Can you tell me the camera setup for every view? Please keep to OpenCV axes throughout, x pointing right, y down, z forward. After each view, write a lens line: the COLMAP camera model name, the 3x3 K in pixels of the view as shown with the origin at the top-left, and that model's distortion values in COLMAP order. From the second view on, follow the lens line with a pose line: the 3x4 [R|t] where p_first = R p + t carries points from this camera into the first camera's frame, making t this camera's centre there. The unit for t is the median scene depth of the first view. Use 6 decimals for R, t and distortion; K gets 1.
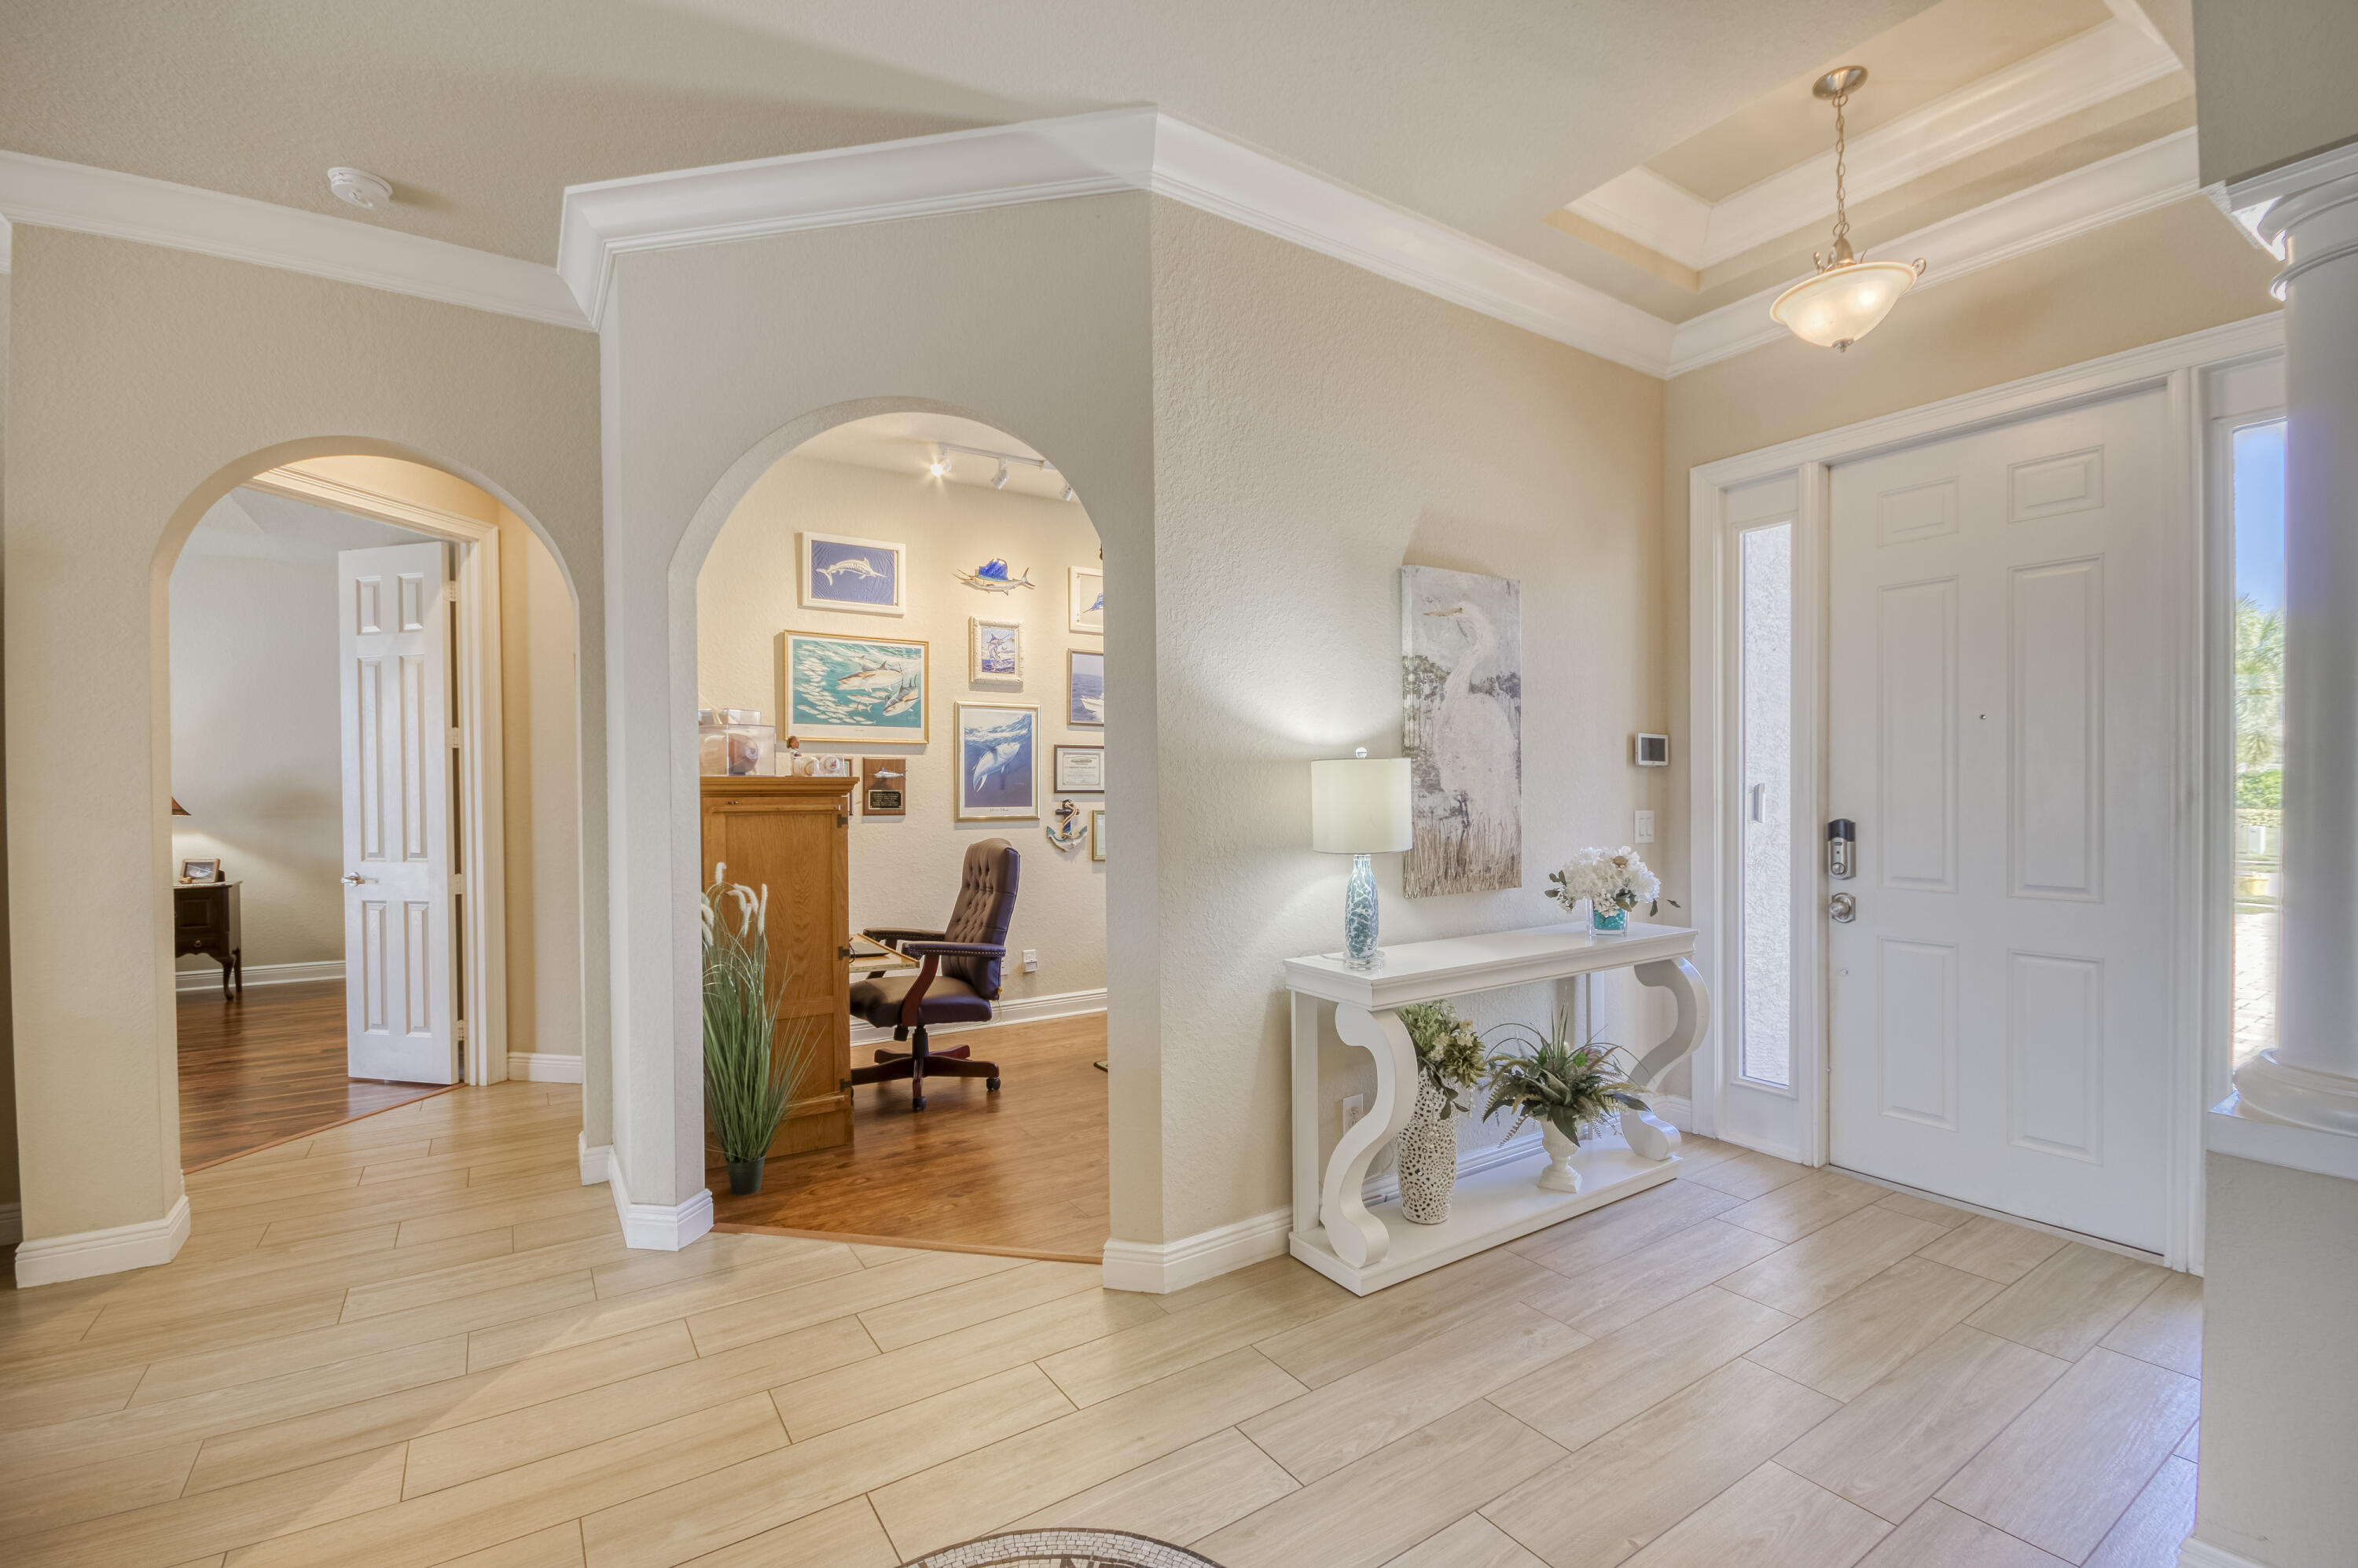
lens RADIAL K [[1033.3, 0, 1175.2], [0, 1033.3, 780.1], [0, 0, 1]] dist [-0.000735, -0.005634]
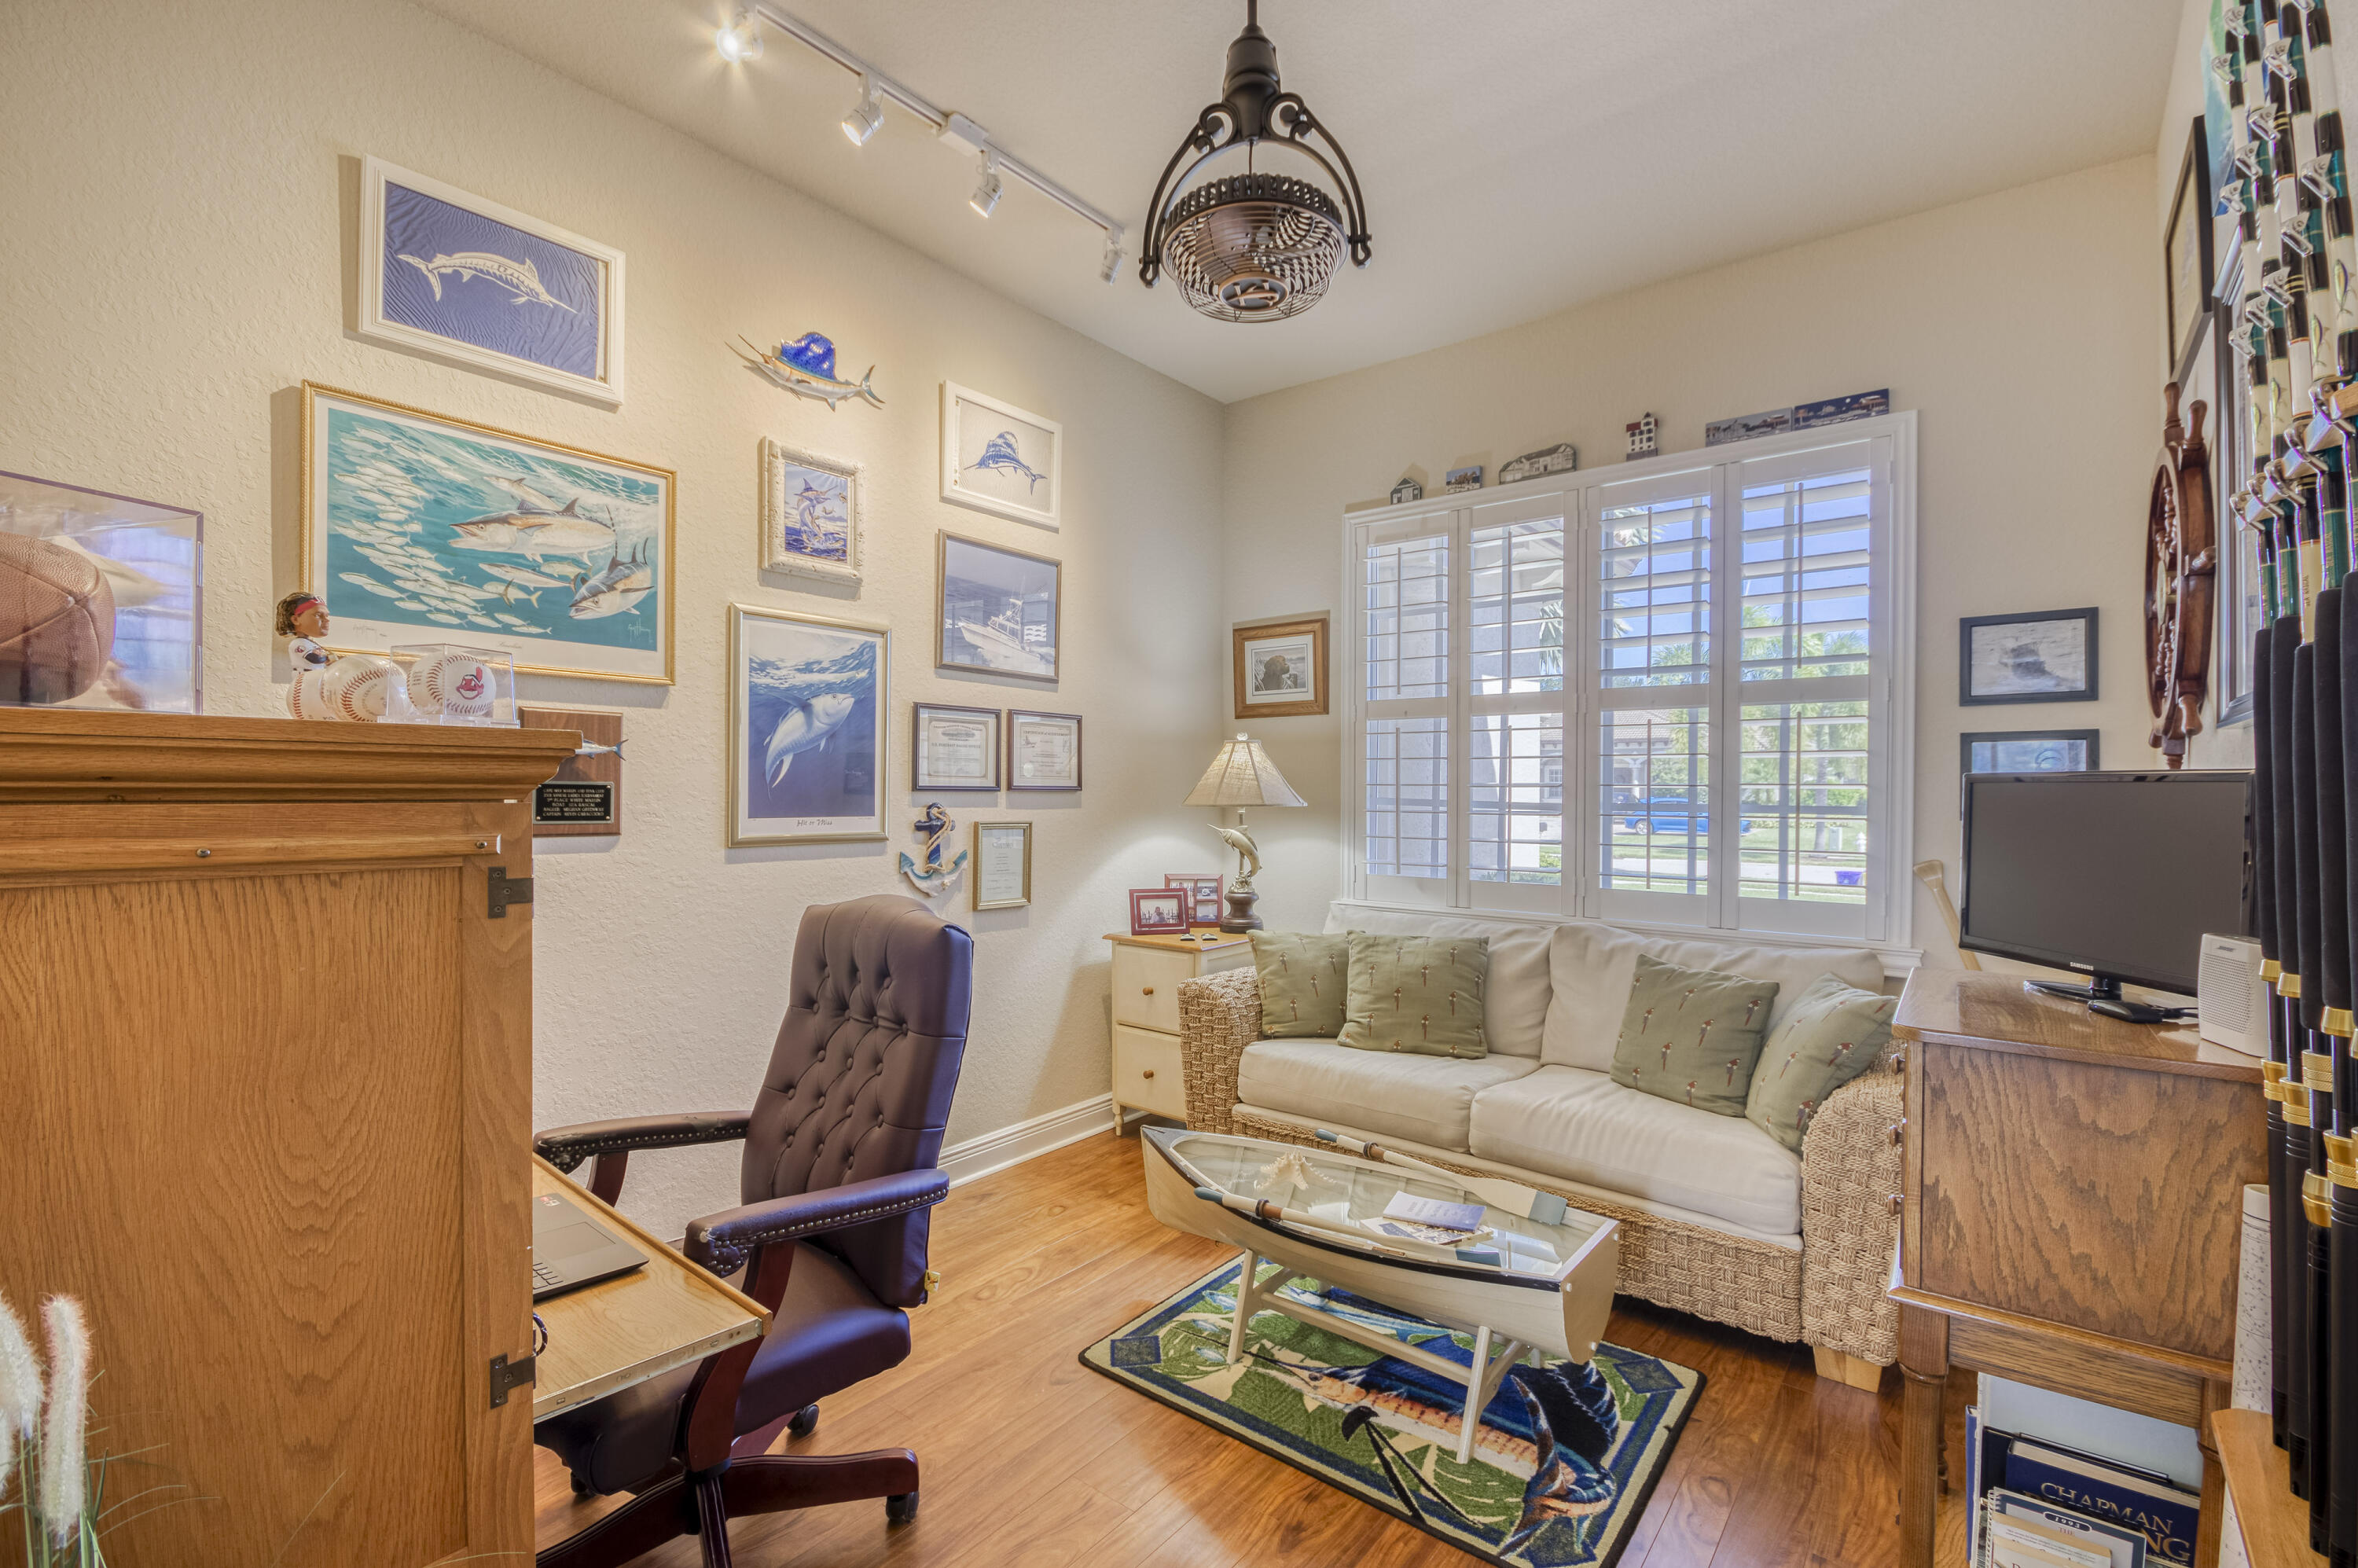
lens RADIAL K [[1033.3, 0, 1198.0], [0, 1033.3, 789.8], [0, 0, 1]] dist [-0.000735, -0.005634]
pose [[0.945914, 0.009812, 0.324270, -0.164309], [-0.013408, 0.999871, 0.008856, 0.005488], [-0.324141, -0.012725, 0.945923, 0.471217]]
